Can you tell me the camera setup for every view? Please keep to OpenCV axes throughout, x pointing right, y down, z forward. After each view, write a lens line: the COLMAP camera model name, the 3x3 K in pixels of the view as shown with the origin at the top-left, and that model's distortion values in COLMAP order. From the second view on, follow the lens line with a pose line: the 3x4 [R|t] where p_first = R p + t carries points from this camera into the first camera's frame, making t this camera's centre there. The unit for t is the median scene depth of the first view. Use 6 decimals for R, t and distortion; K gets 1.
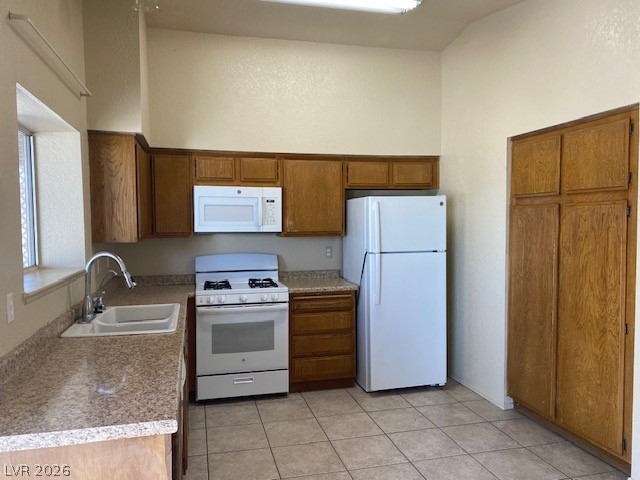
lens RADIAL K [[486.4, 0, 324.9], [0, 486.4, 239.0], [0, 0, 1]] dist [0.041531, -0.042802]
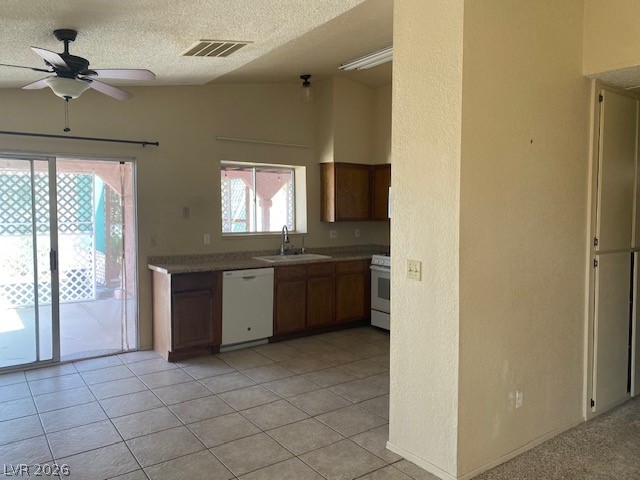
lens RADIAL K [[486.4, 0, 324.2], [0, 486.4, 235.7], [0, 0, 1]] dist [0.041531, -0.042802]
pose [[0.351078, 0.057624, -0.934571, 1.071618], [-0.040558, 0.998104, 0.046306, -0.020936], [0.935467, 0.021648, 0.352750, 0.280176]]
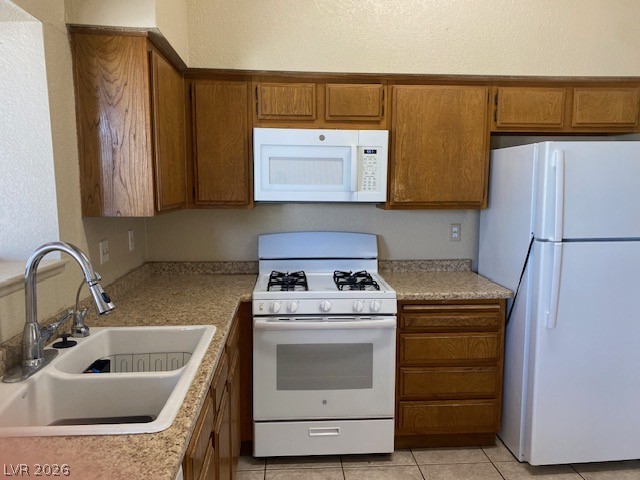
lens RADIAL K [[486.4, 0, 320.1], [0, 486.4, 240.0], [0, 0, 1]] dist [0.041531, -0.042802]
pose [[0.982120, 0.028015, -0.186162, -0.056551], [-0.014243, 0.997089, 0.074909, -0.010955], [0.187718, -0.070918, 0.979659, 0.370018]]
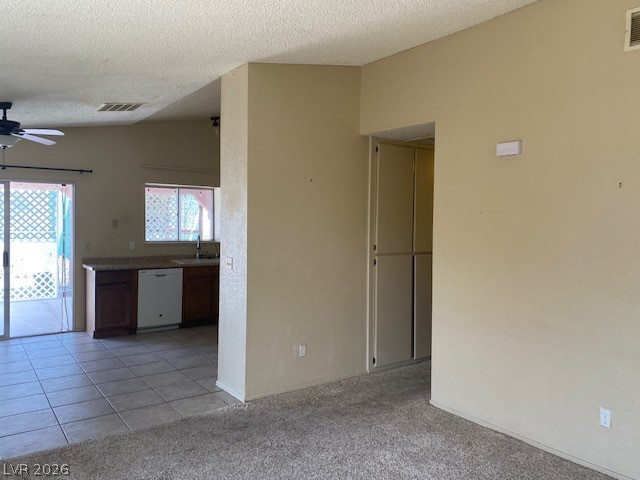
lens RADIAL K [[486.4, 0, 318.8], [0, 486.4, 235.9], [0, 0, 1]] dist [0.041531, -0.042802]
pose [[0.353150, 0.036575, -0.934851, 1.504562], [-0.051084, 0.998499, 0.019767, -0.035069], [0.934171, 0.040775, 0.354489, 0.444796]]
